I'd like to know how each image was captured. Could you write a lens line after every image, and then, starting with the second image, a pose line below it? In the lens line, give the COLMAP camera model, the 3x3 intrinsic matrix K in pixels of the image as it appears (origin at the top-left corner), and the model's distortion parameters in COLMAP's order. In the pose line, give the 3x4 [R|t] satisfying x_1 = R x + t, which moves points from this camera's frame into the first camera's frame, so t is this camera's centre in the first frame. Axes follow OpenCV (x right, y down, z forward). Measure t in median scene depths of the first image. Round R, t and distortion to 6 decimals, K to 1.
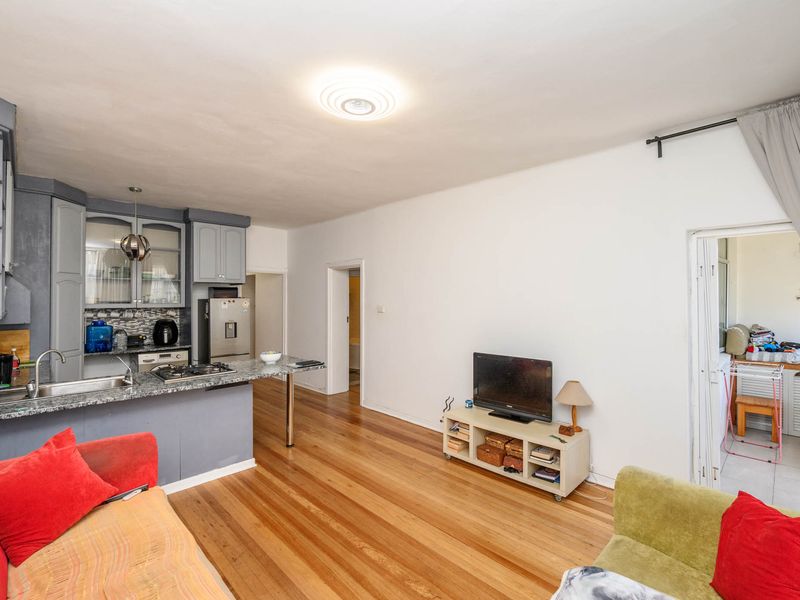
lens RADIAL K [[396.6, 0, 403.2], [0, 396.6, 295.0], [0, 0, 1]] dist [0.000263, -0.000091]
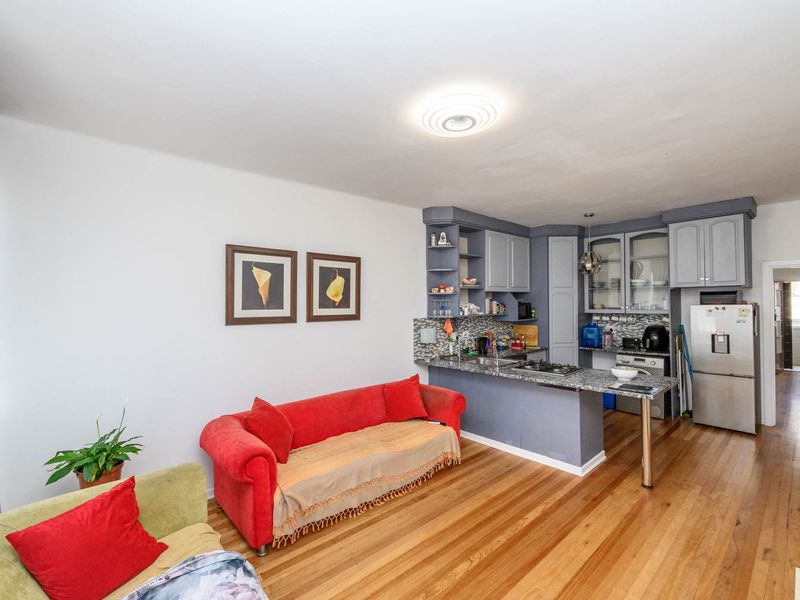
lens RADIAL K [[362.5, 0, 400.0], [0, 362.5, 300.0], [0, 0, 1]] dist [0.002496, 0.000180]
pose [[-0.072116, -0.010024, -0.997346, 0.628601], [0.017280, 0.999787, -0.011298, -0.007546], [0.997247, -0.018049, -0.071928, 0.685400]]
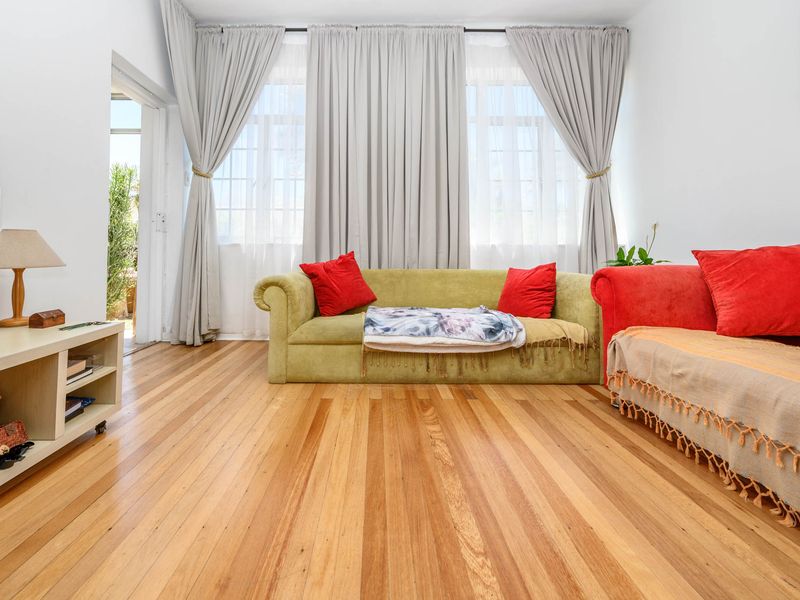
lens RADIAL K [[358.1, 0, 378.6], [0, 358.1, 235.1], [0, 0, 1]] dist [0.001217, 0.000168]
pose [[-0.712069, 0.035976, 0.701187, -0.225361], [-0.003435, 0.998496, -0.054718, 0.254718], [-0.702101, -0.041372, -0.710875, 1.022843]]
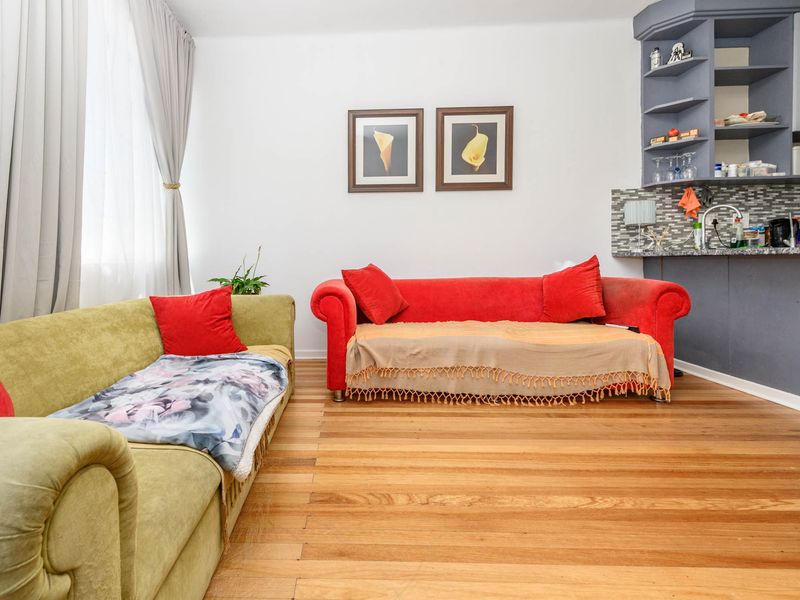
lens RADIAL K [[380.8, 0, 333.2], [0, 380.8, 259.1], [0, 0, 1]] dist [0.002030, -0.000468]
pose [[-0.742233, 0.006240, -0.670113, 0.405470], [0.008673, 0.999962, -0.000295, 0.221933], [0.670086, -0.006031, -0.742259, 0.880305]]
